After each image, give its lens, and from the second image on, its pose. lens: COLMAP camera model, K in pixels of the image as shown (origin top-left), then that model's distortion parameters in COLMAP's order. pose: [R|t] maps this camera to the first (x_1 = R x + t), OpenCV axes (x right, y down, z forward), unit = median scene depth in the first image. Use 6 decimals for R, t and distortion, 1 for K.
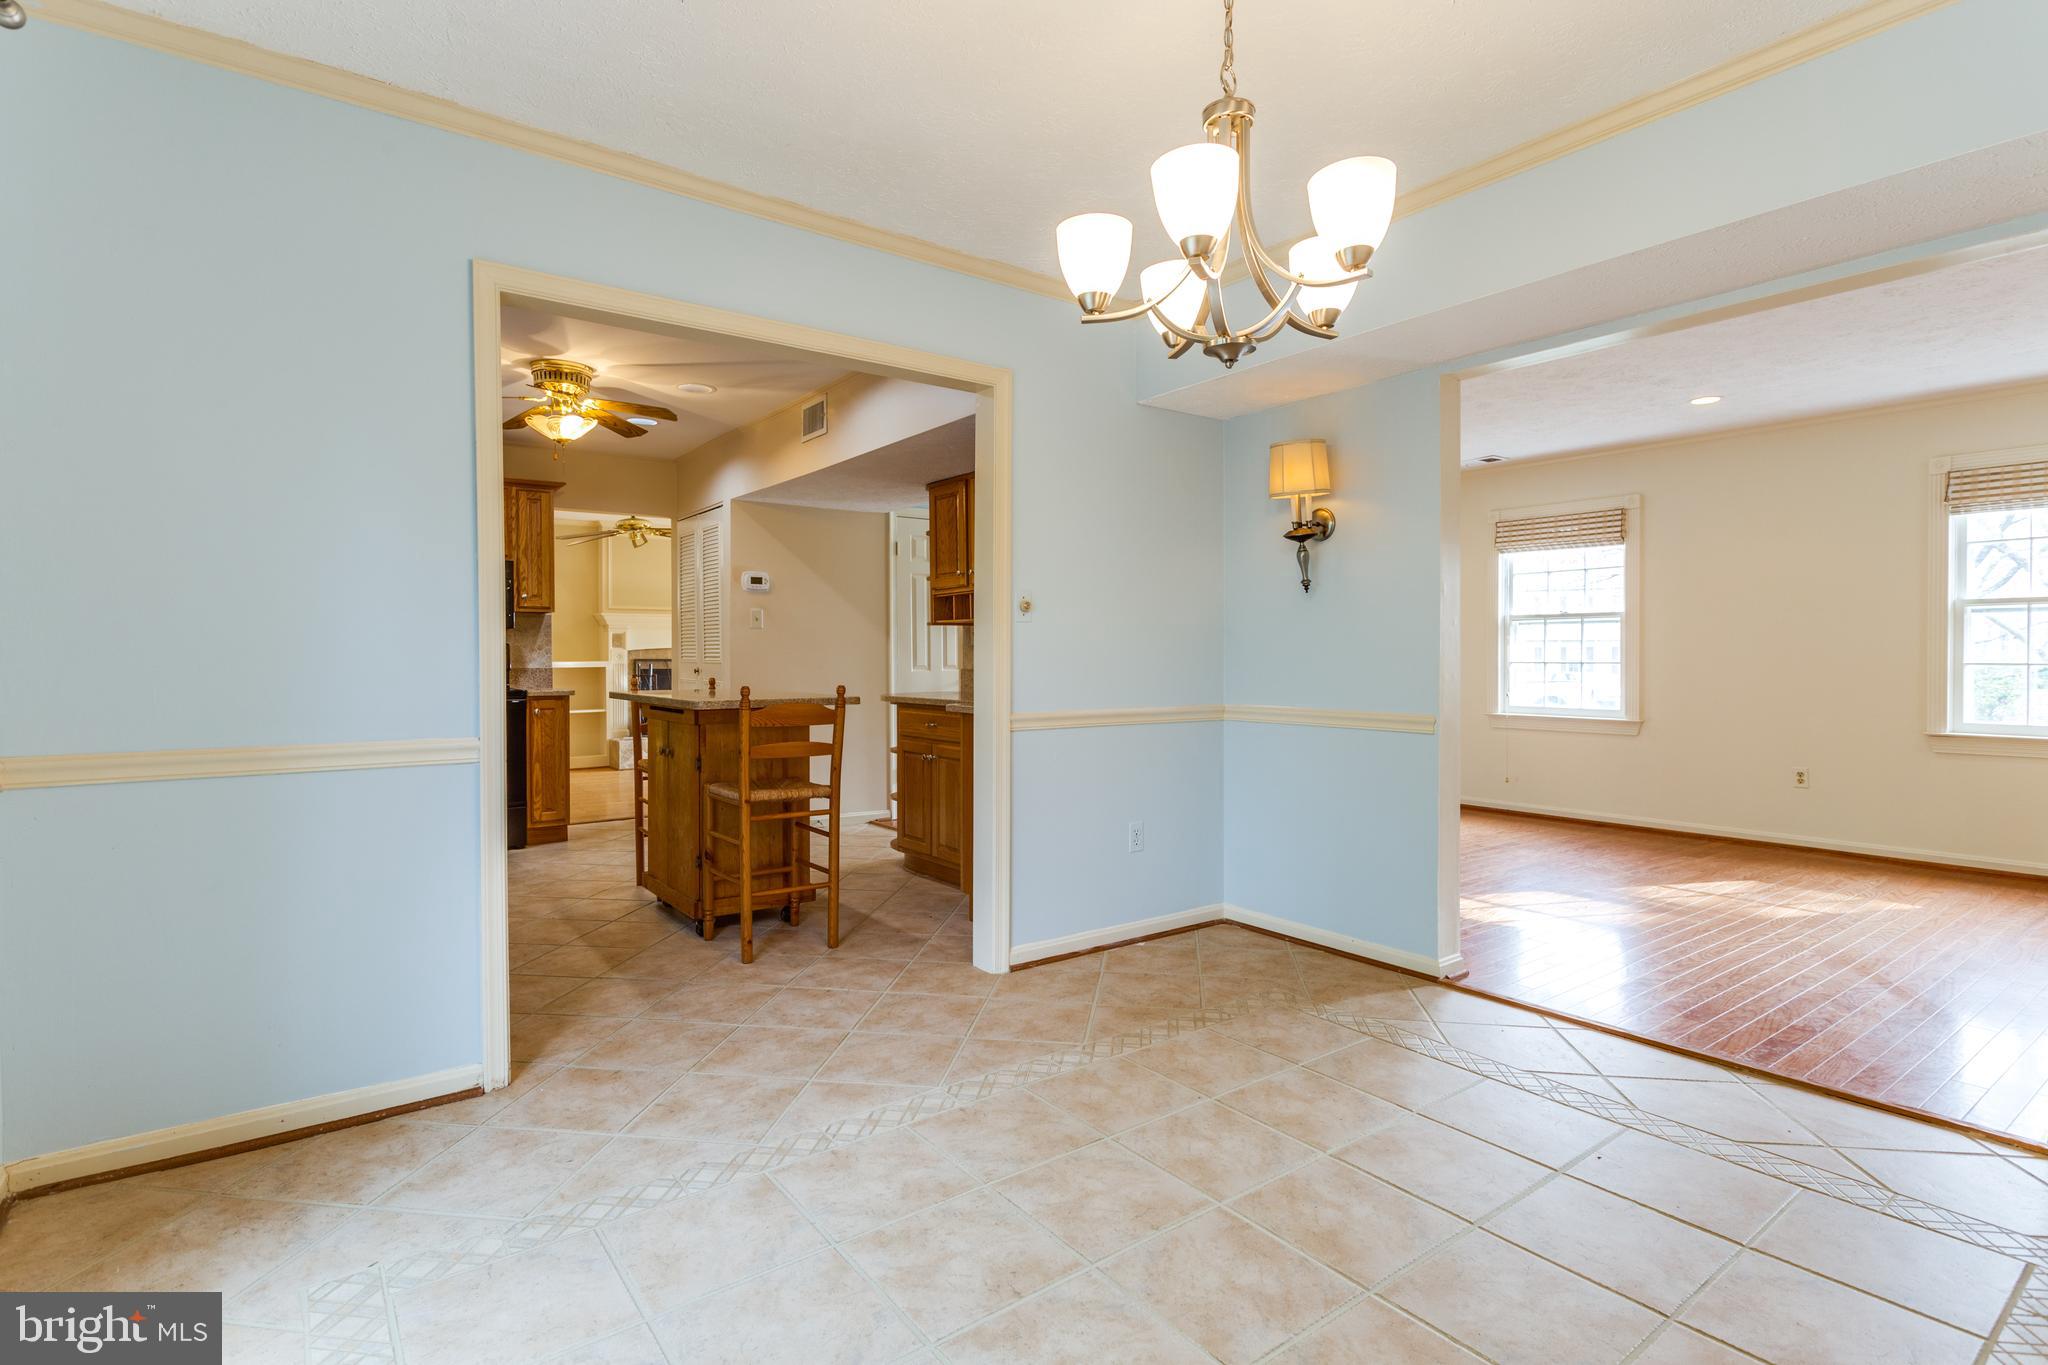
lens RADIAL K [[993.9, 0, 1030.6], [0, 993.9, 668.8], [0, 0, 1]] dist [0.006750, -0.003635]
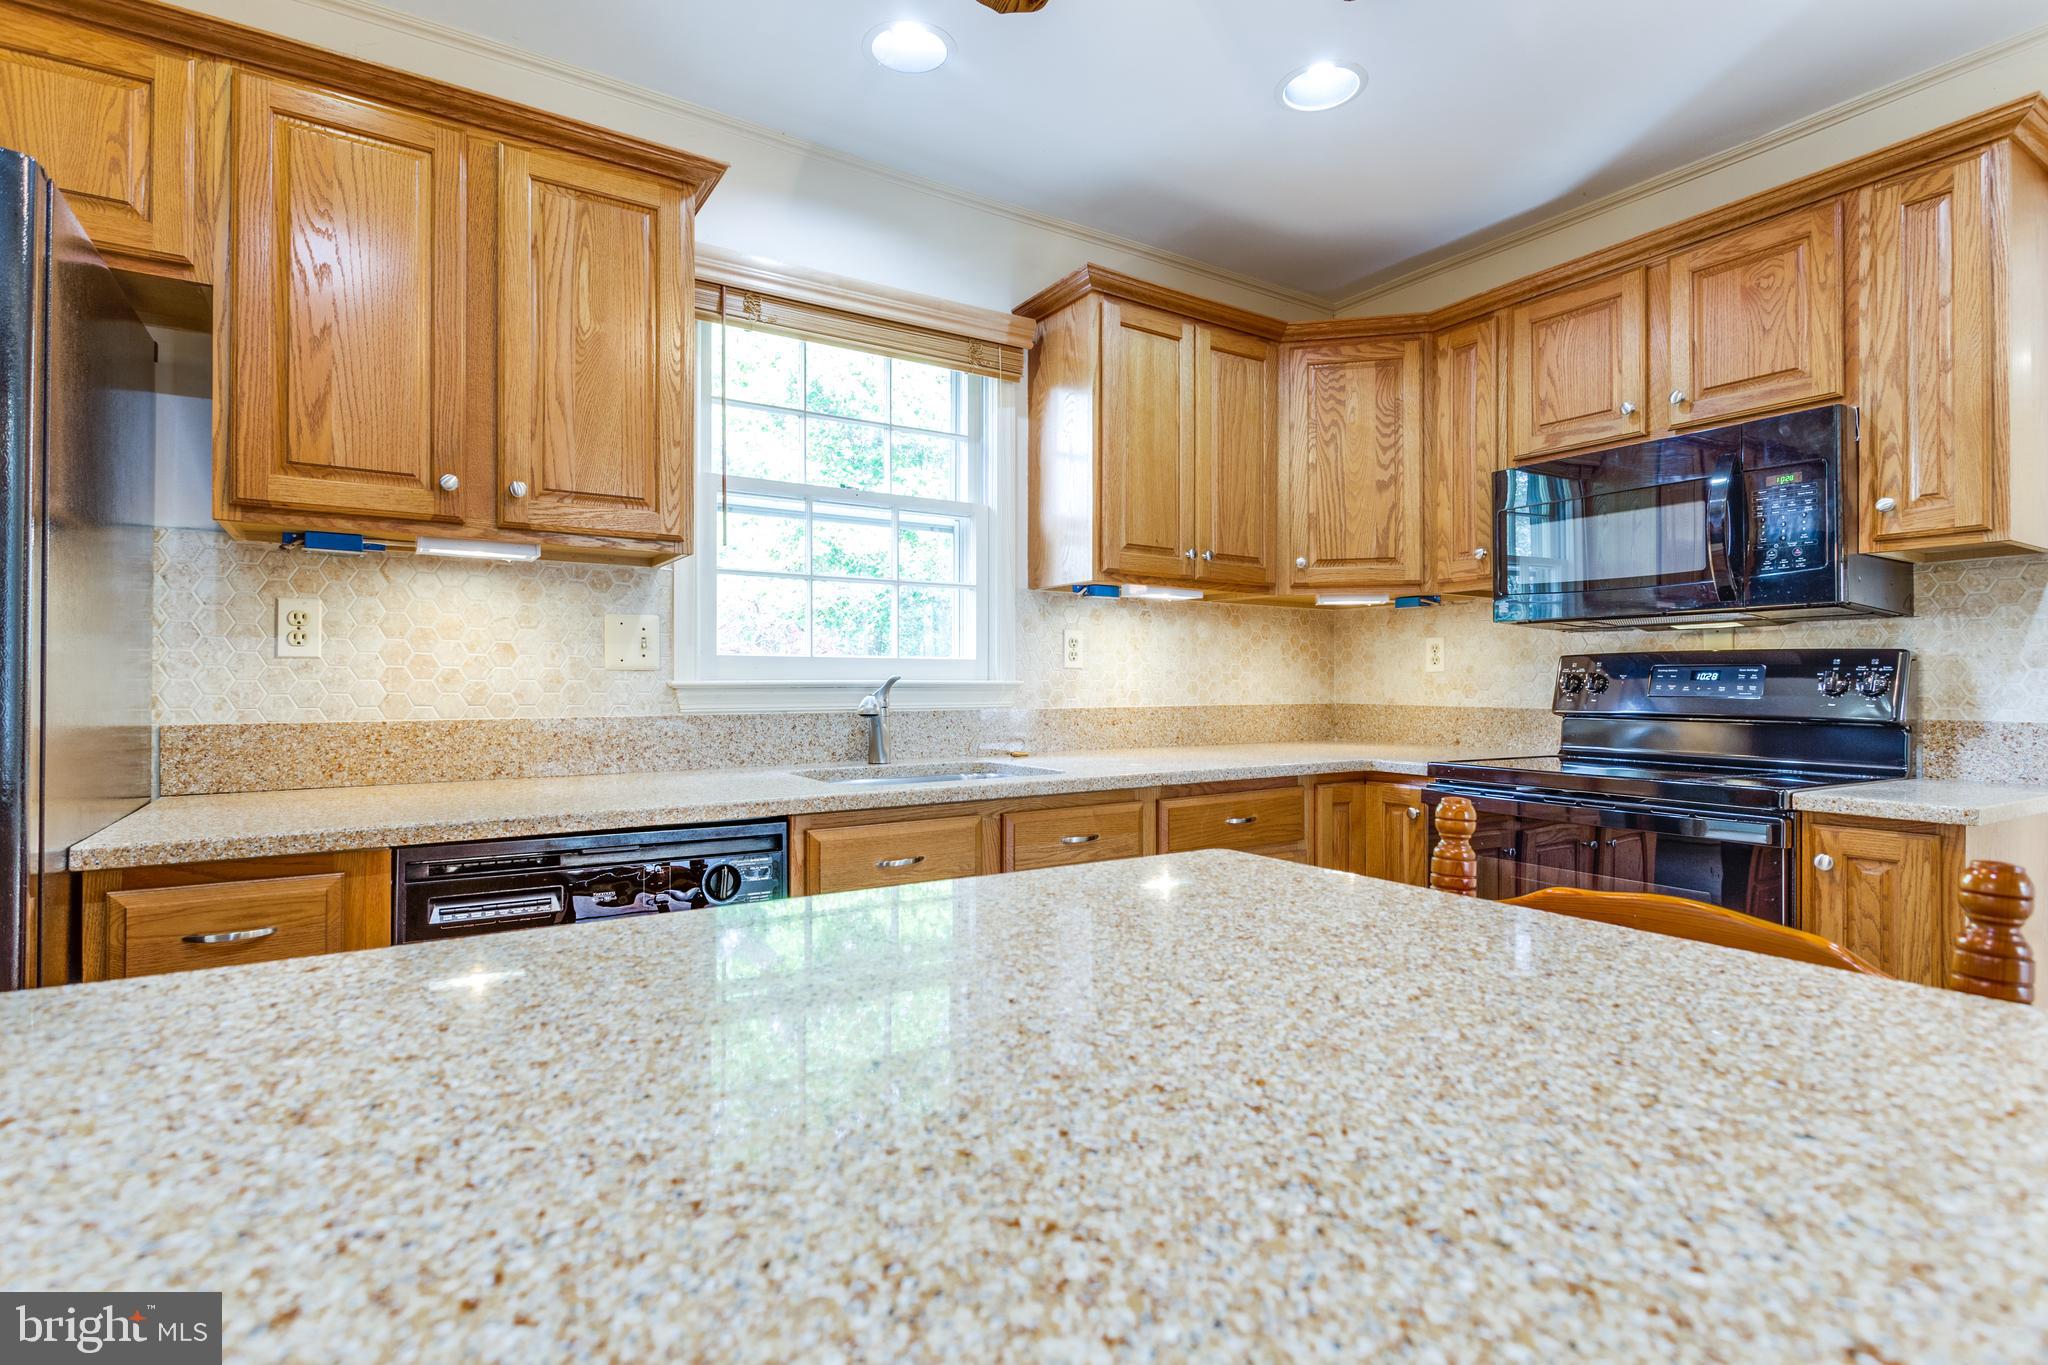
lens RADIAL K [[993.9, 0, 1033.5], [0, 993.9, 680.2], [0, 0, 1]] dist [0.006750, -0.003635]
pose [[-0.071357, -0.004229, -0.997442, -0.180019], [-0.014717, 0.999887, -0.003187, -0.010289], [0.997342, 0.014452, -0.071411, 0.838413]]
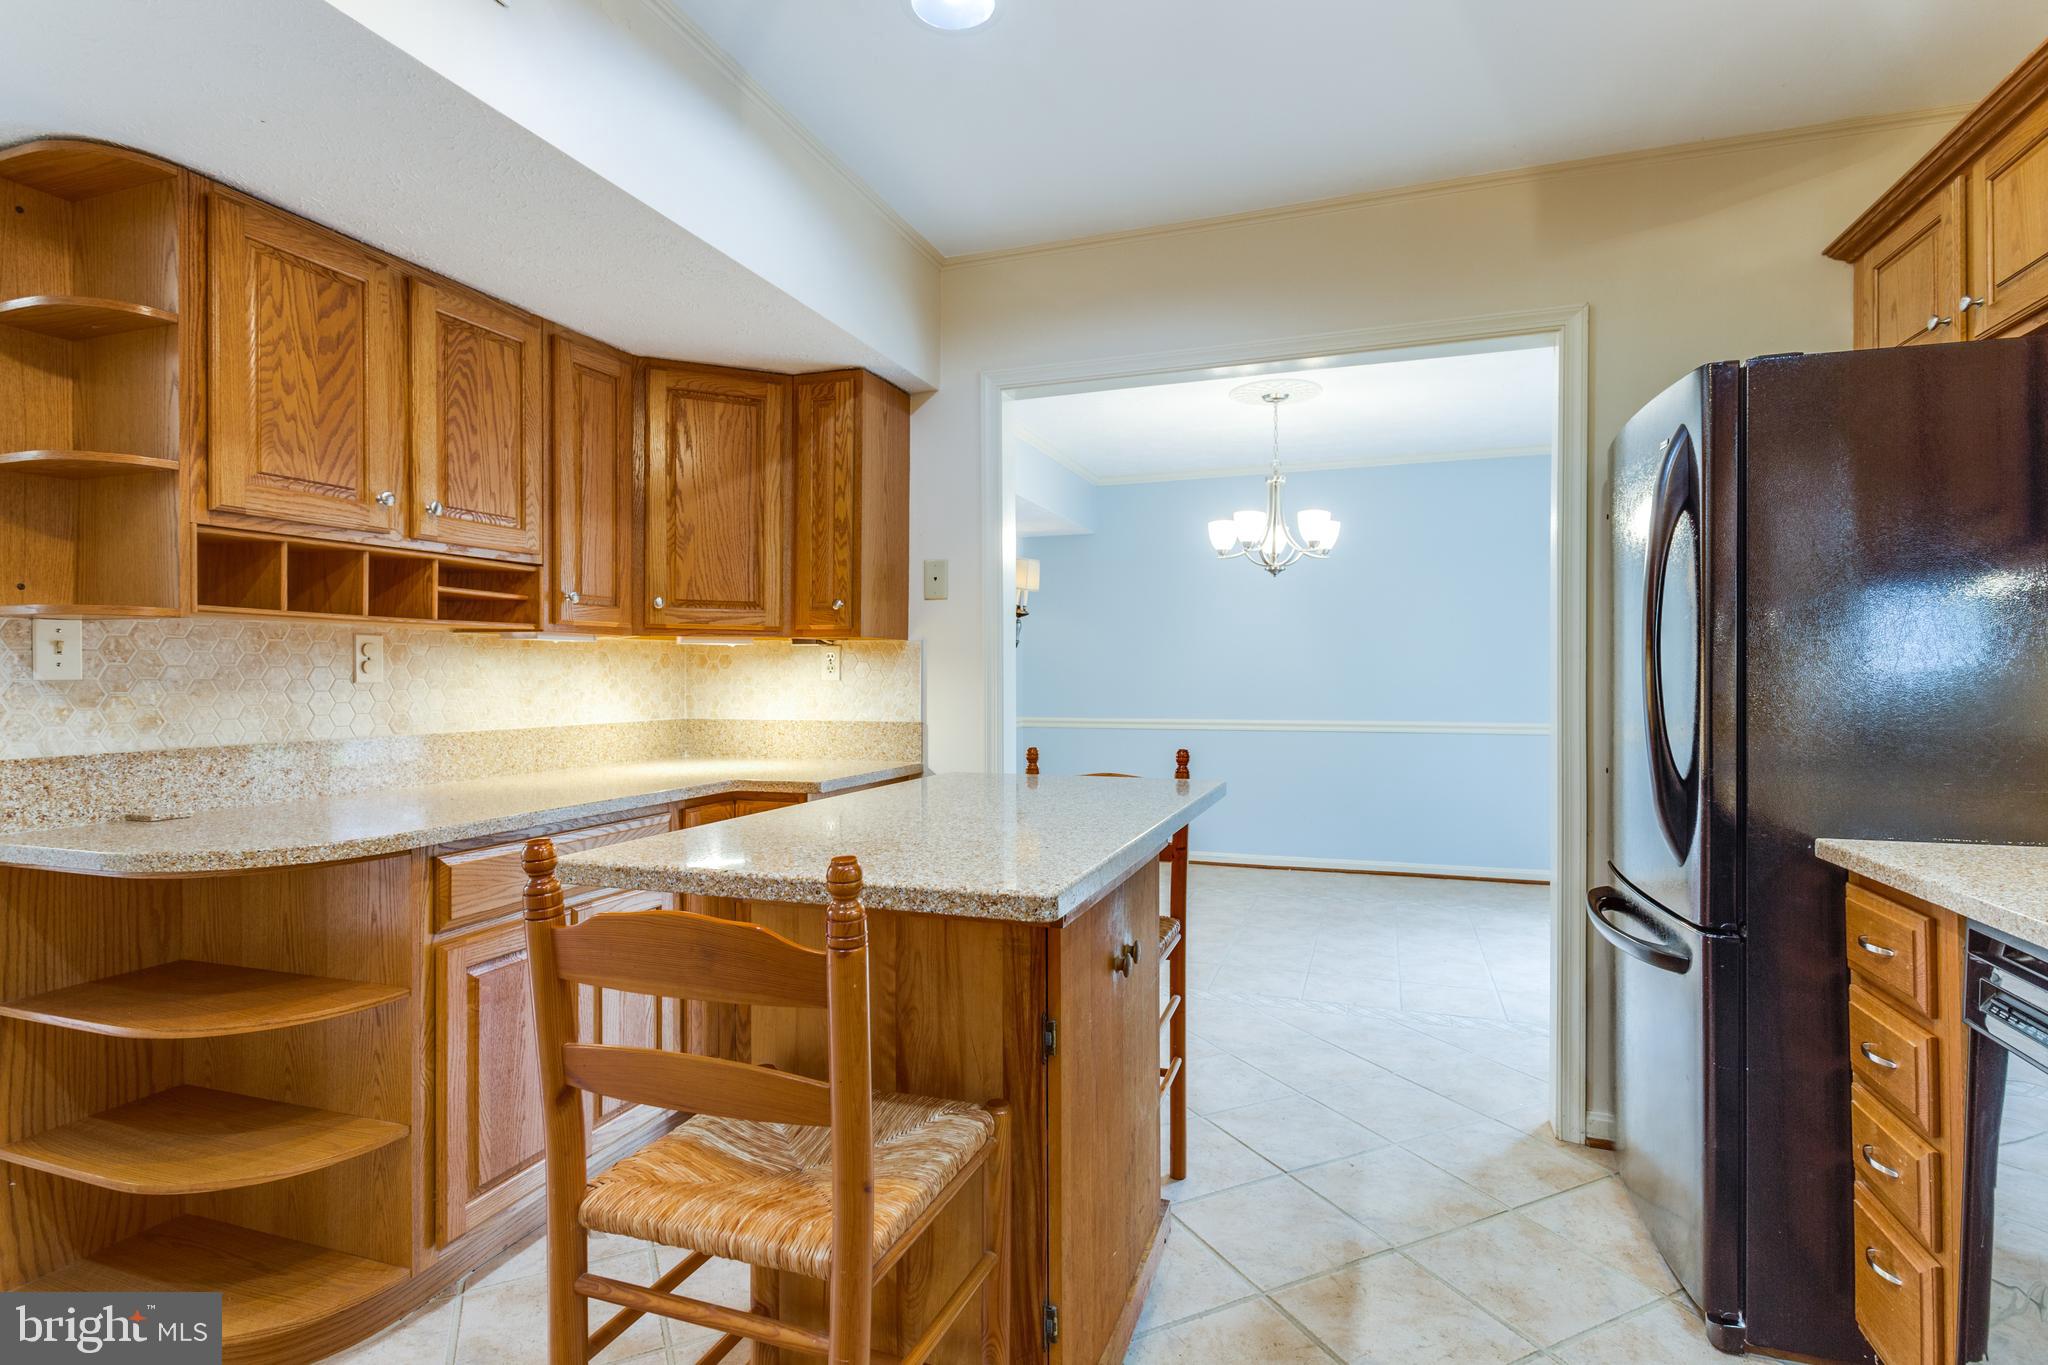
lens RADIAL K [[993.9, 0, 1039.6], [0, 993.9, 683.1], [0, 0, 1]] dist [0.006750, -0.003635]
pose [[-0.558188, -0.001545, 0.829713, -0.519892], [0.011658, 0.999885, 0.009704, -0.023183], [-0.829633, 0.015089, -0.558106, 0.962957]]
